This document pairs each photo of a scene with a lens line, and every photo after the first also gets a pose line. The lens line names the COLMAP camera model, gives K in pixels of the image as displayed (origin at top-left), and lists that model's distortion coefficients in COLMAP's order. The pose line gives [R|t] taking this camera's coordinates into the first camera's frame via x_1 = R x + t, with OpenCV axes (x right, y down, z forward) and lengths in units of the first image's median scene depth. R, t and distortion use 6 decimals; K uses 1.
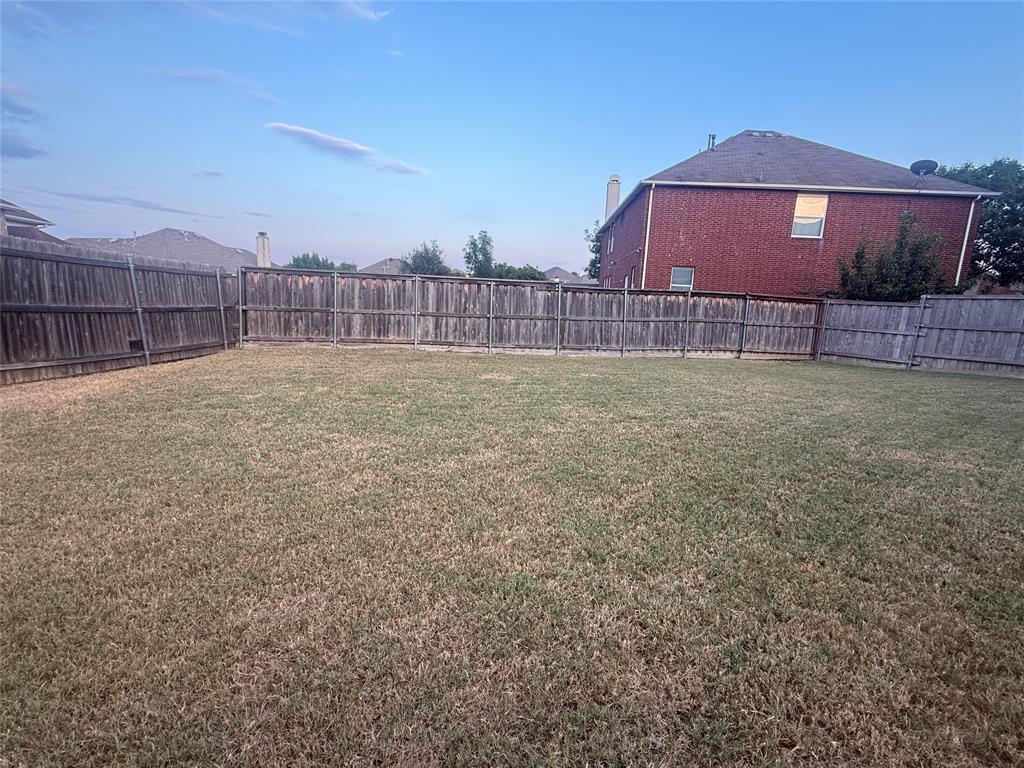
lens RADIAL K [[479.6, 0, 513.4], [0, 479.6, 384.1], [0, 0, 1]] dist [0.033742, -0.000142]
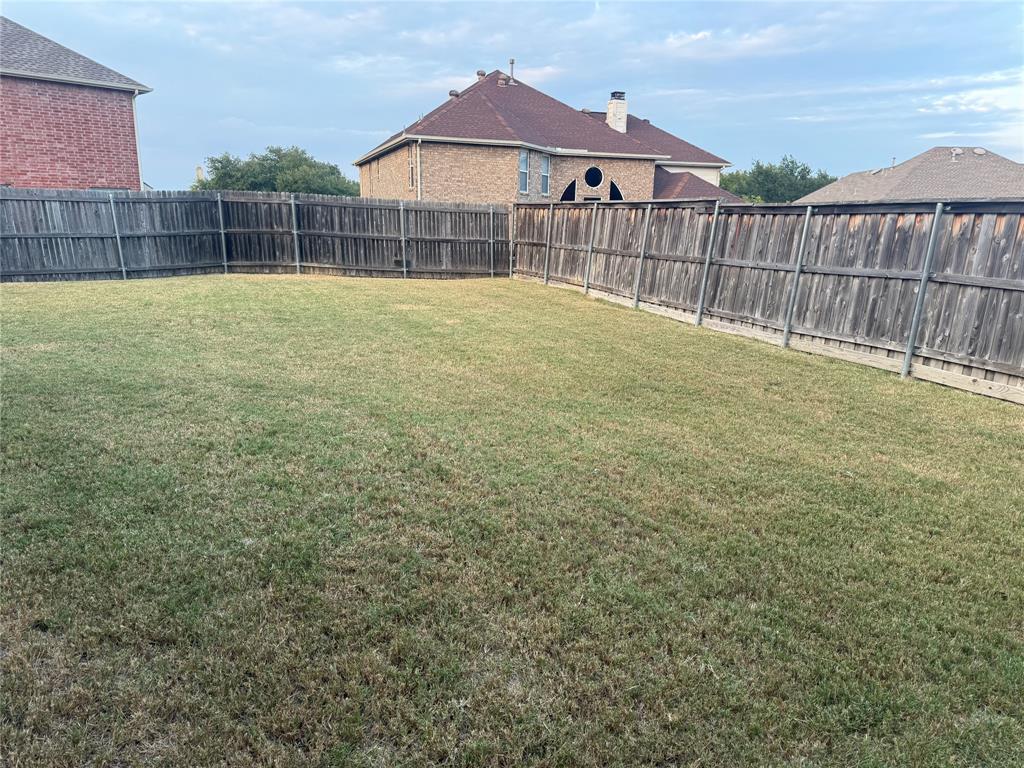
lens RADIAL K [[726.3, 0, 519.2], [0, 726.3, 386.1], [0, 0, 1]] dist [0.044923, -0.027874]
pose [[0.176466, 0.186379, -0.966500, 0.987804], [-0.195532, 0.968978, 0.151156, -0.084322], [0.964690, 0.162308, 0.207434, 0.658348]]
